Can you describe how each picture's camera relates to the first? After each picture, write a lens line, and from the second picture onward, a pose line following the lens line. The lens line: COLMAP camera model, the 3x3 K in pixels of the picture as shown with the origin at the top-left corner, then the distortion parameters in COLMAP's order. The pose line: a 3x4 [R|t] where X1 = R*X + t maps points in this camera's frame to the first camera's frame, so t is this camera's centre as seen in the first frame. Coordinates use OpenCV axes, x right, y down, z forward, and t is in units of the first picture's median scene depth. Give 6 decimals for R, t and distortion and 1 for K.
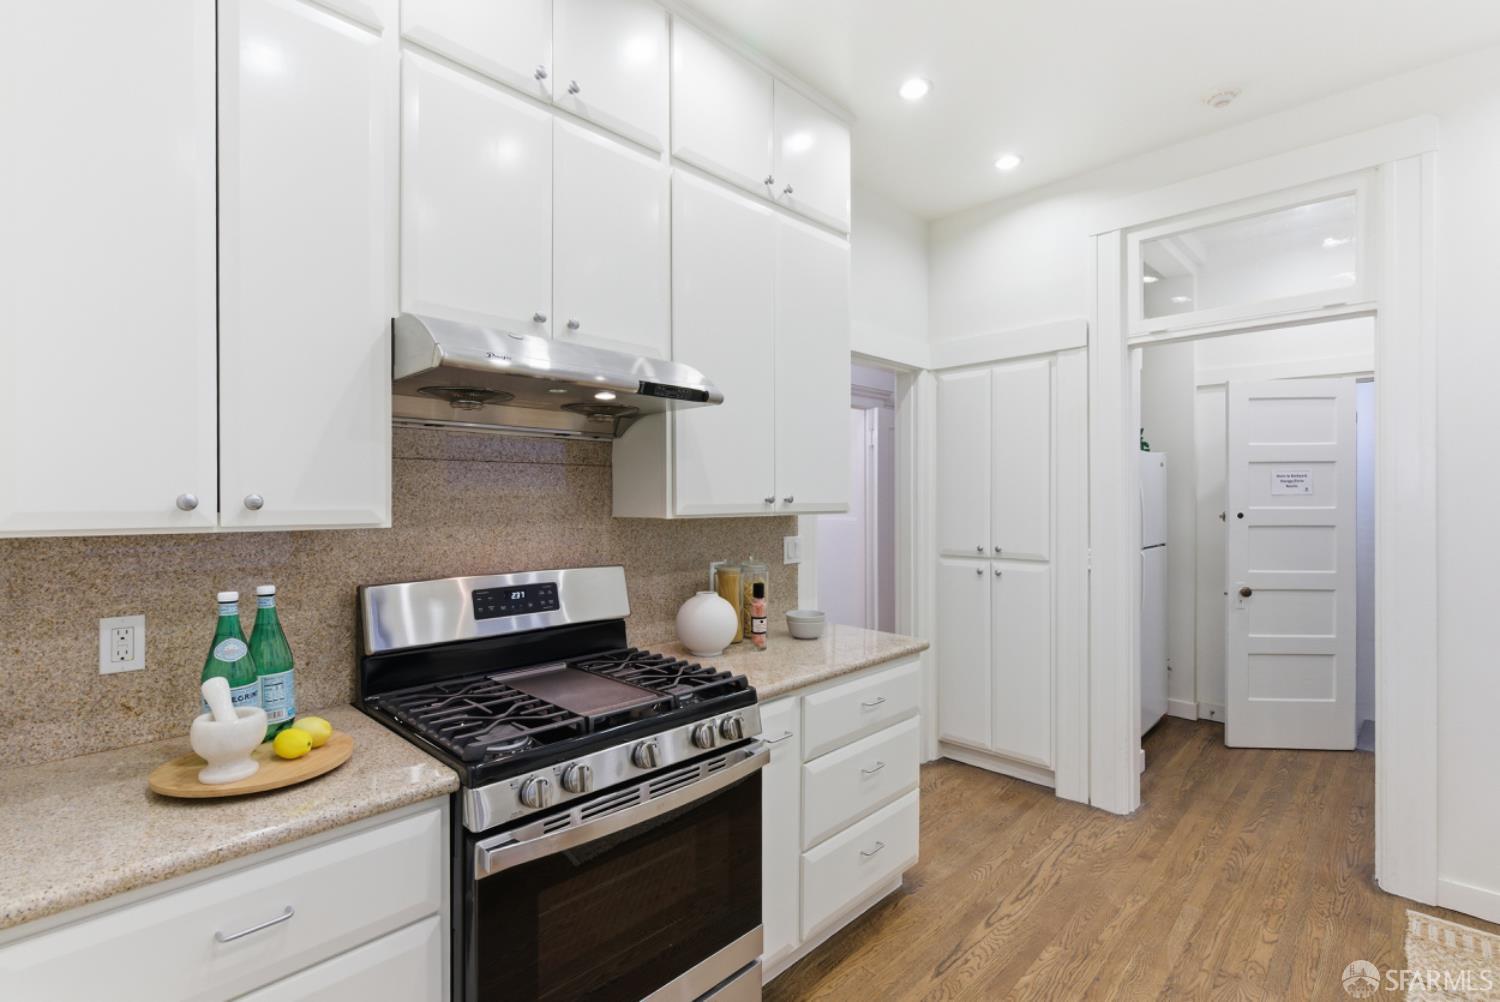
lens RADIAL K [[690.1, 0, 749.9], [0, 690.1, 503.0], [0, 0, 1]] dist [0.003703, -0.002660]
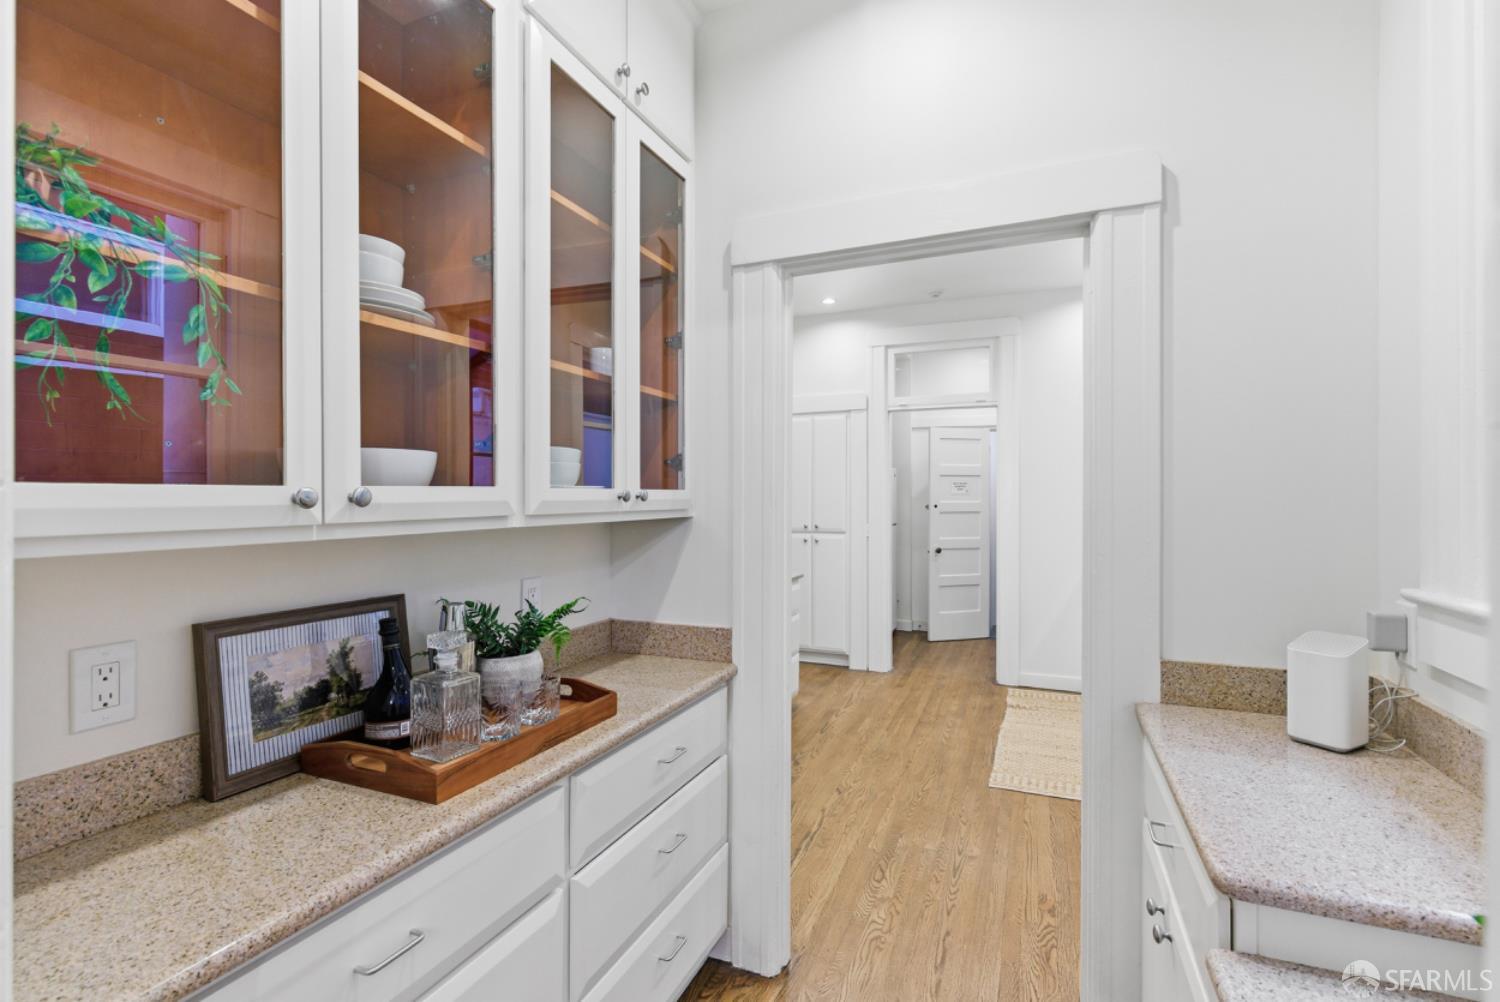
lens RADIAL K [[690.1, 0, 747.9], [0, 690.1, 498.8], [0, 0, 1]] dist [0.003703, -0.002660]
pose [[0.927587, 0.003846, 0.373587, -0.439246], [-0.002521, 0.999989, -0.004034, 0.008636], [-0.373599, 0.002800, 0.927586, -0.504014]]
